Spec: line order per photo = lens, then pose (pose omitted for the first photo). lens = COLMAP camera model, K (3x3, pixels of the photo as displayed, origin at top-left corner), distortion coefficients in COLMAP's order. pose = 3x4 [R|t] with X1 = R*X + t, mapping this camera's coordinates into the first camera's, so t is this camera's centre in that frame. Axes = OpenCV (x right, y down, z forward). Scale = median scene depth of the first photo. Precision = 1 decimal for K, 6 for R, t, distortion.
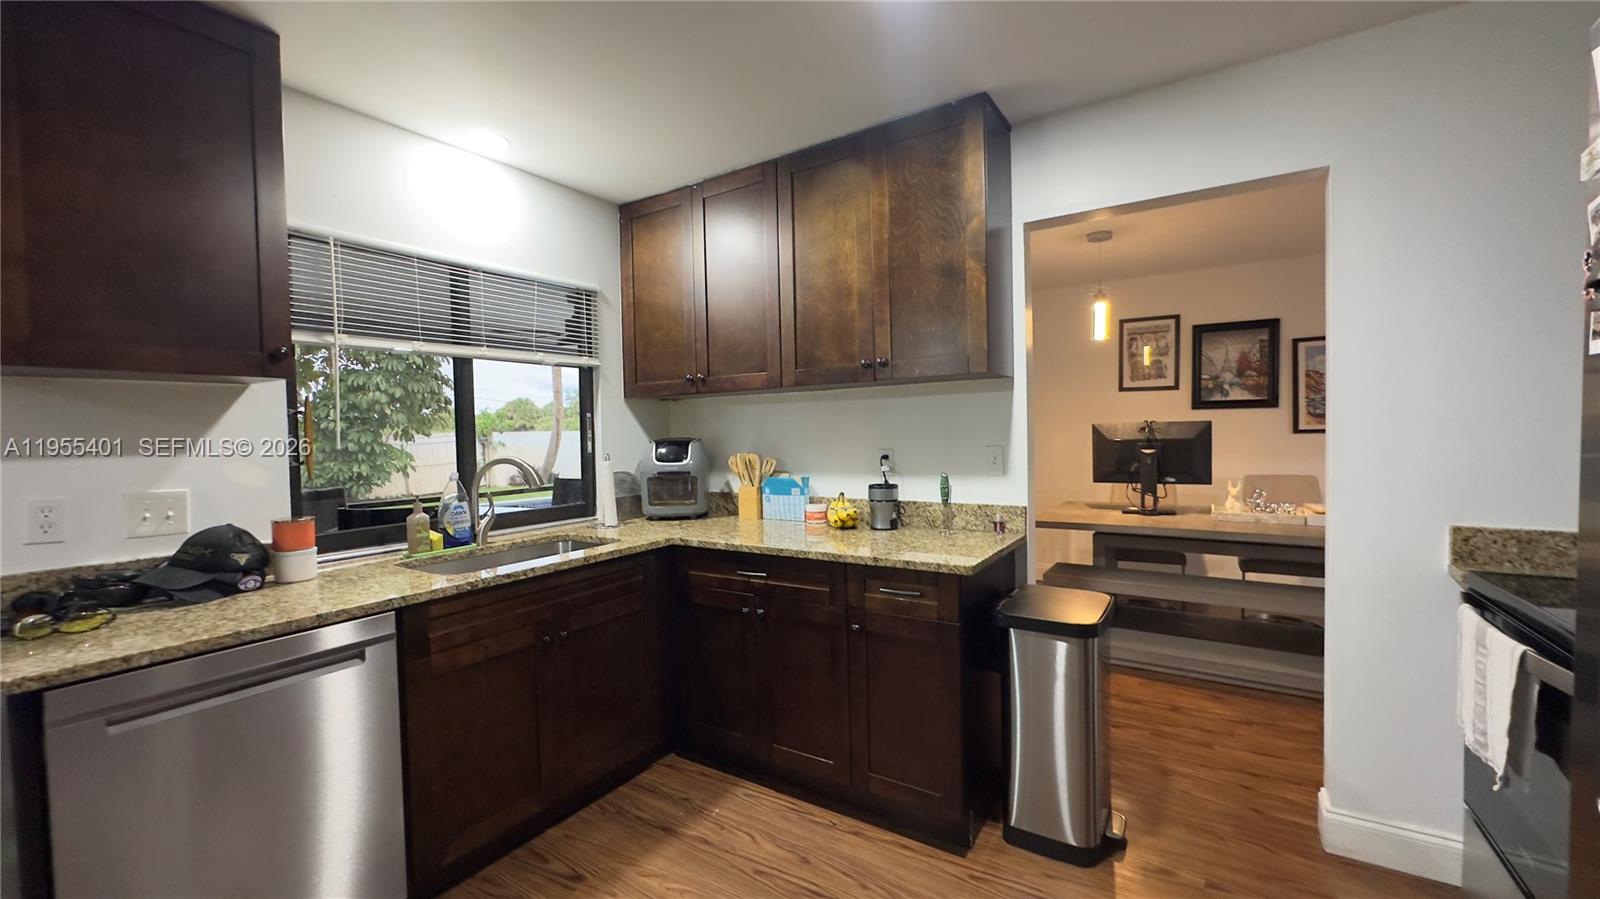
lens RADIAL K [[637.2, 0, 798.8], [0, 637.2, 448.9], [0, 0, 1]] dist [-0.004602, 0.000639]
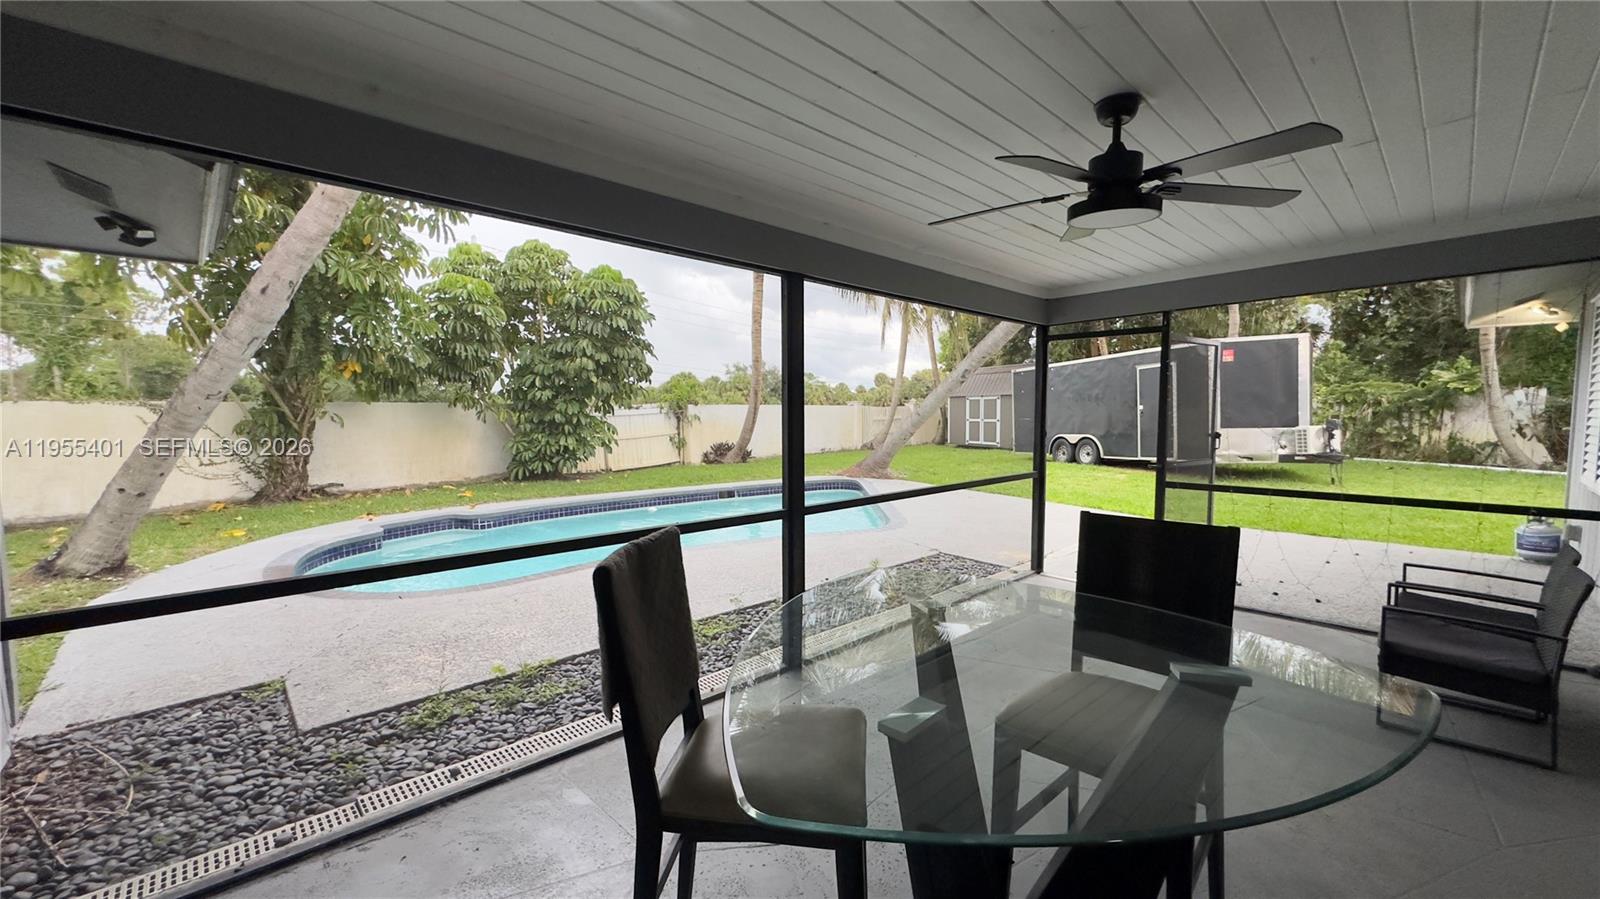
lens RADIAL K [[637.2, 0, 799.8], [0, 637.2, 452.3], [0, 0, 1]] dist [-0.004602, 0.000639]
pose [[0.975334, 0.034344, -0.218047, -0.797044], [-0.025037, 0.998660, 0.045302, -0.019760], [0.219311, -0.038725, 0.974886, 0.884115]]
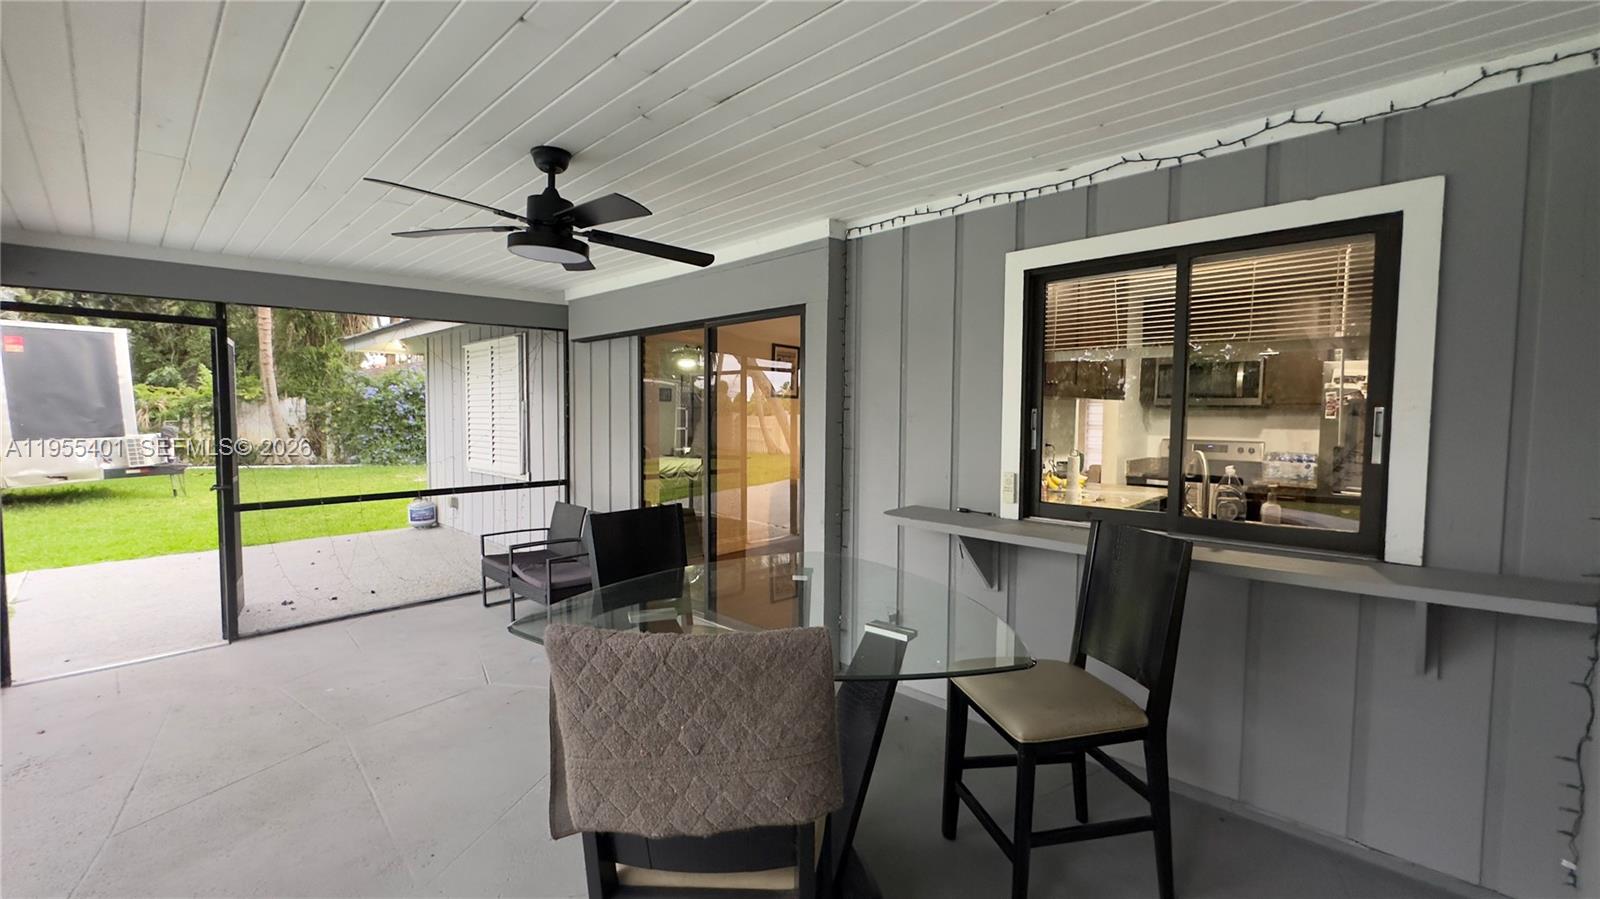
lens RADIAL K [[637.2, 0, 802.1], [0, 637.2, 453.8], [0, 0, 1]] dist [-0.004602, 0.000639]
pose [[0.168726, -0.038077, 0.984927, -1.395949], [0.019513, 0.999187, 0.035285, -0.030800], [-0.985470, 0.013266, 0.169332, 1.243608]]
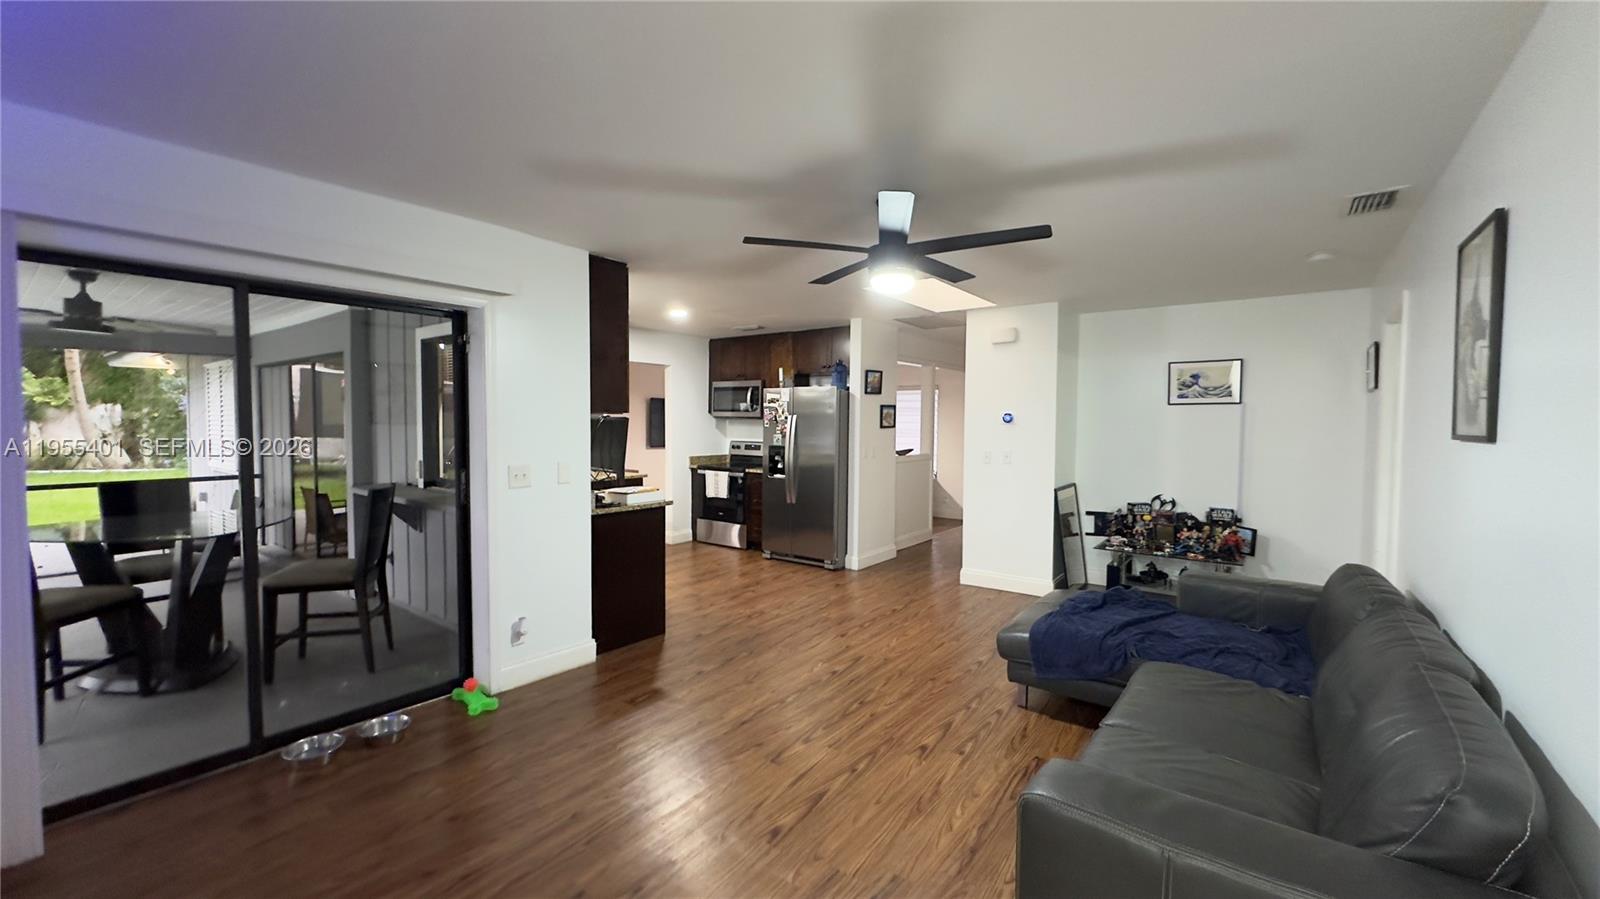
lens RADIAL K [[637.2, 0, 800.8], [0, 637.2, 450.8], [0, 0, 1]] dist [-0.004602, 0.000639]
pose [[0.063544, -0.026451, 0.997628, -1.949869], [0.020719, 0.999468, 0.025180, -0.005061], [-0.997764, 0.019070, 0.064058, -0.014533]]
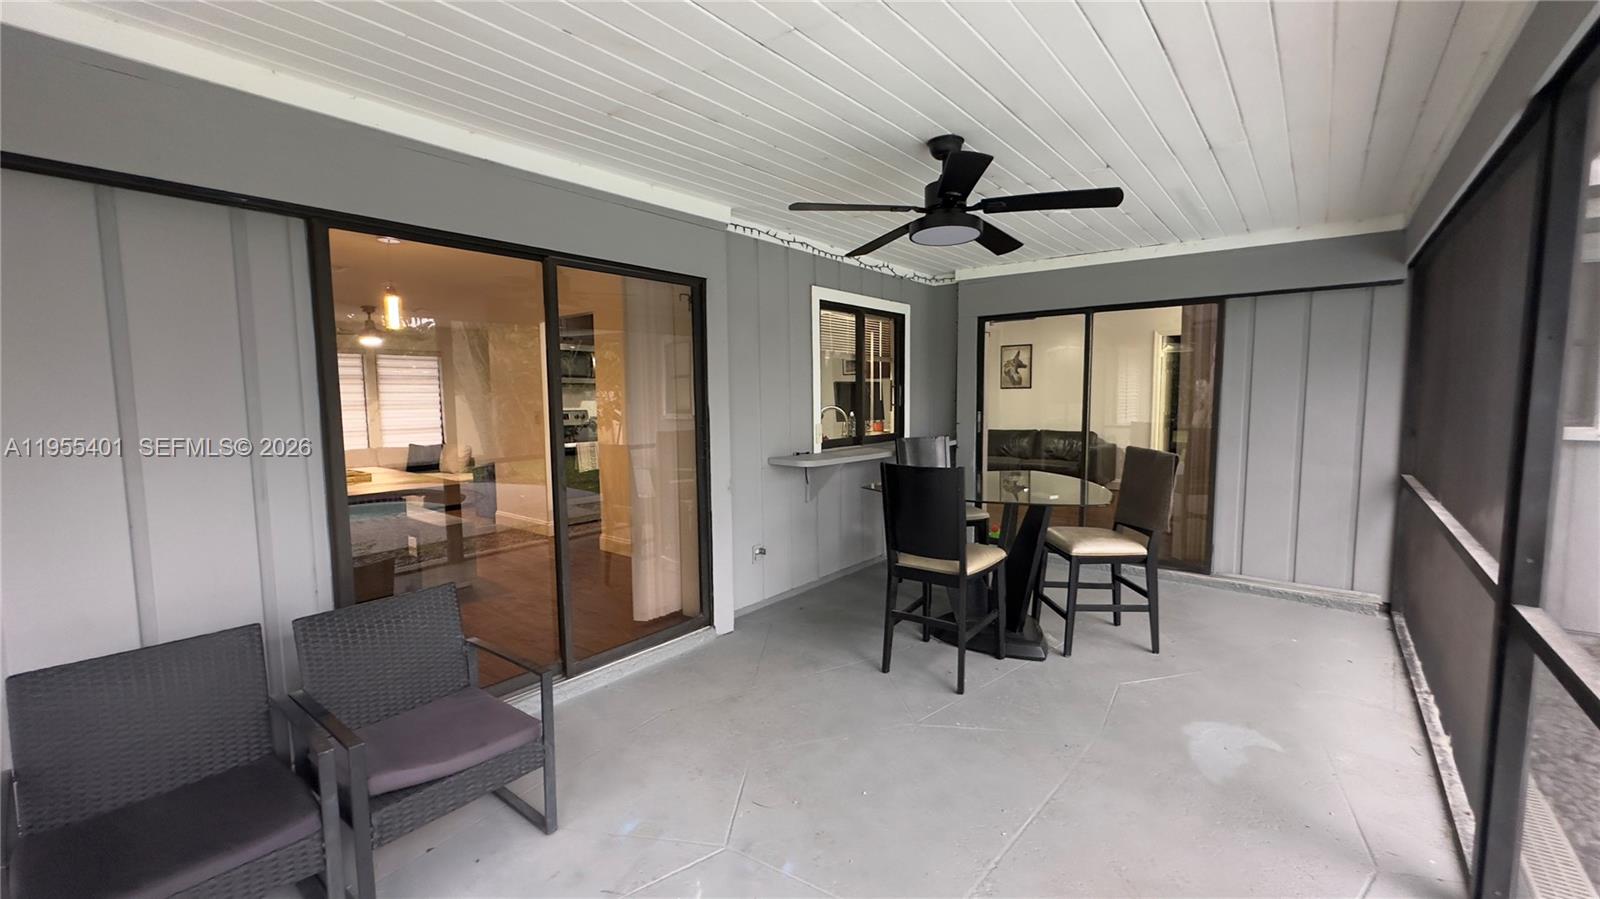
lens RADIAL K [[637.2, 0, 801.1], [0, 637.2, 456.1], [0, 0, 1]] dist [-0.004602, 0.000639]
pose [[-0.994654, 0.020258, 0.101261, -0.470671], [0.032761, 0.991819, 0.123380, -0.078767], [-0.097933, 0.126038, -0.987180, 2.711236]]
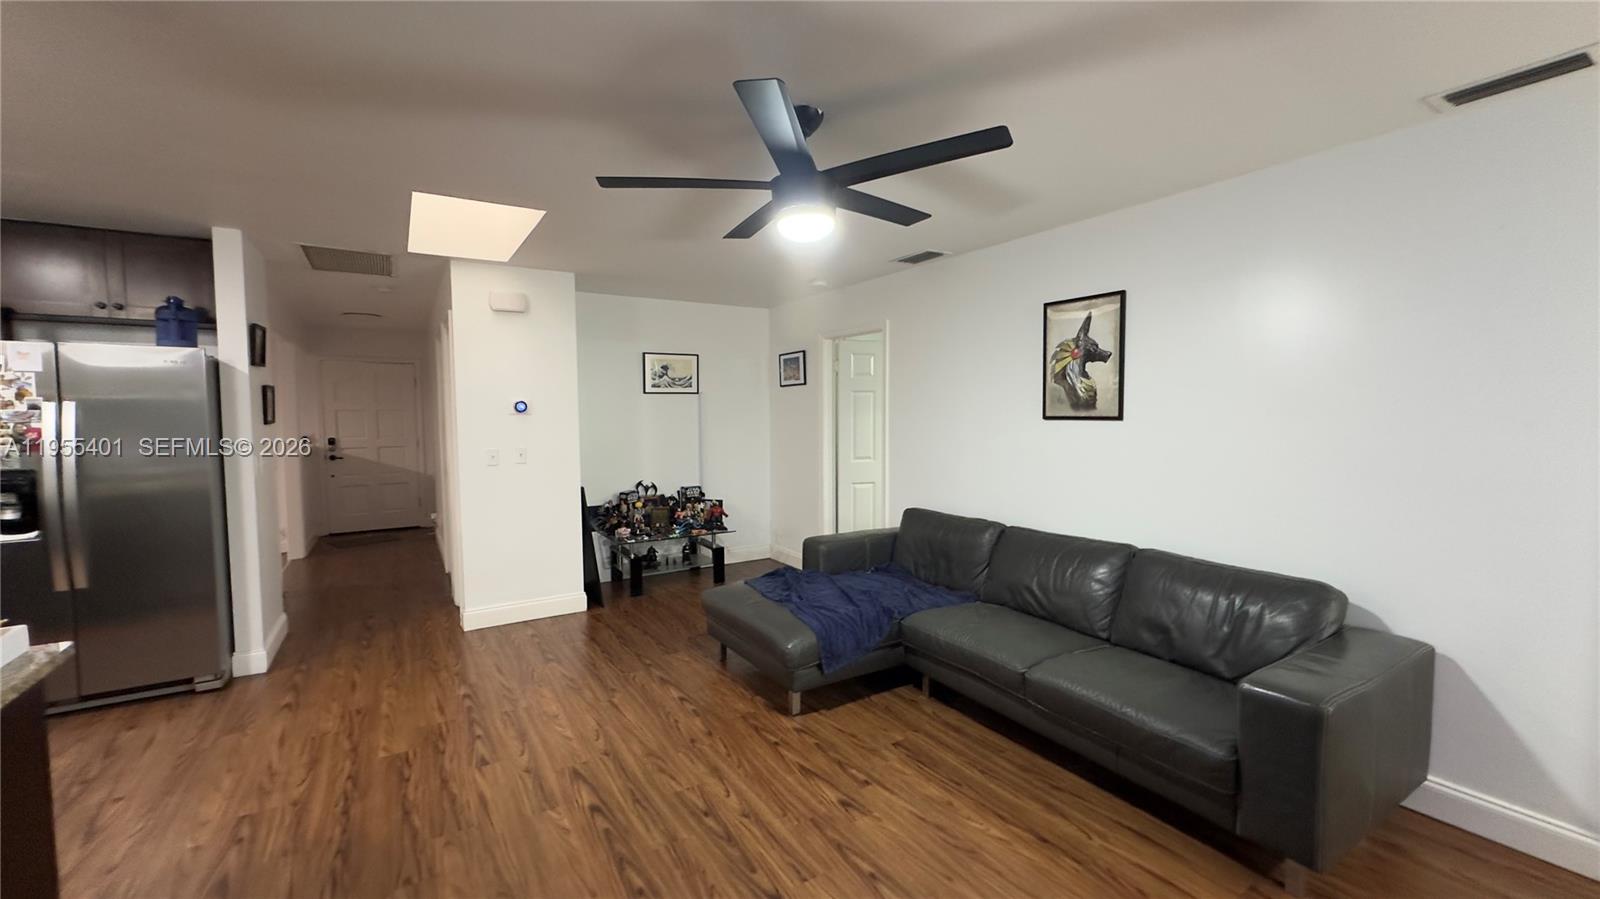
lens RADIAL K [[637.2, 0, 802.3], [0, 637.2, 446.0], [0, 0, 1]] dist [-0.004602, 0.000639]
pose [[-0.909594, -0.000419, 0.415499, -1.263836], [0.033219, 0.996725, 0.073727, -0.038246], [-0.414169, 0.080864, -0.906601, 0.590869]]
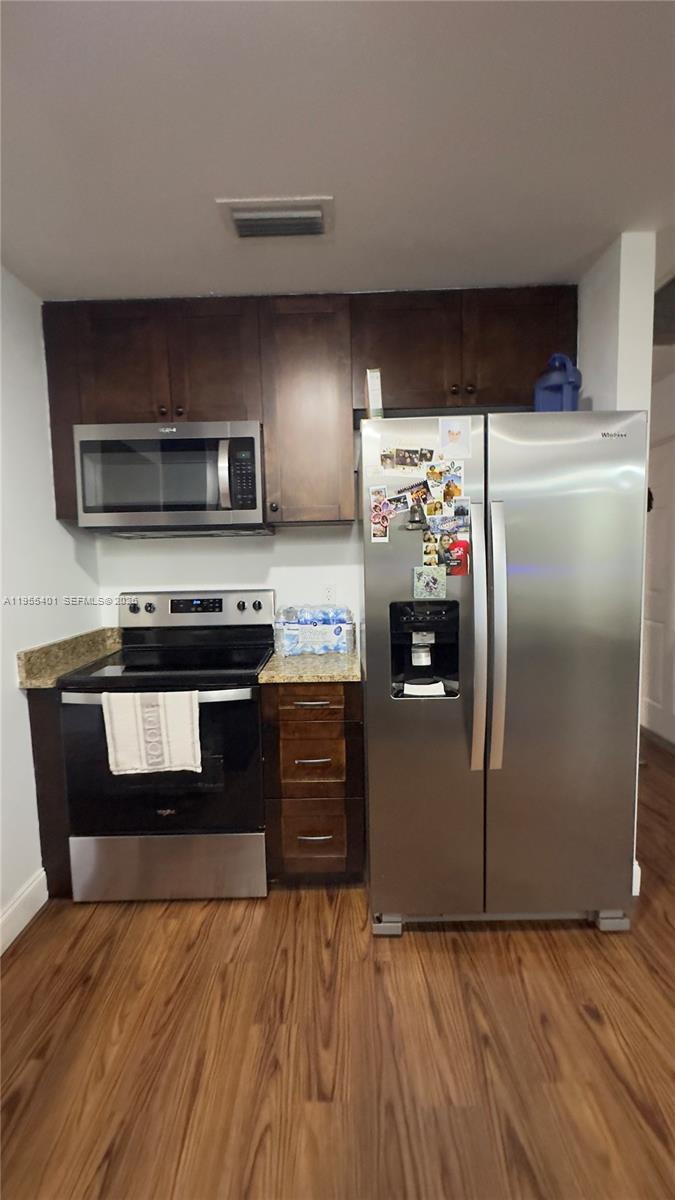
lens RADIAL K [[477.9, 0, 335.7], [0, 477.9, 599.4], [0, 0, 1]] dist [-0.004602, 0.000639]
pose [[-0.540860, -0.043329, 0.839996, -0.105438], [0.060130, 0.994125, 0.089995, -0.024765], [-0.838960, 0.099184, -0.535078, 0.588607]]
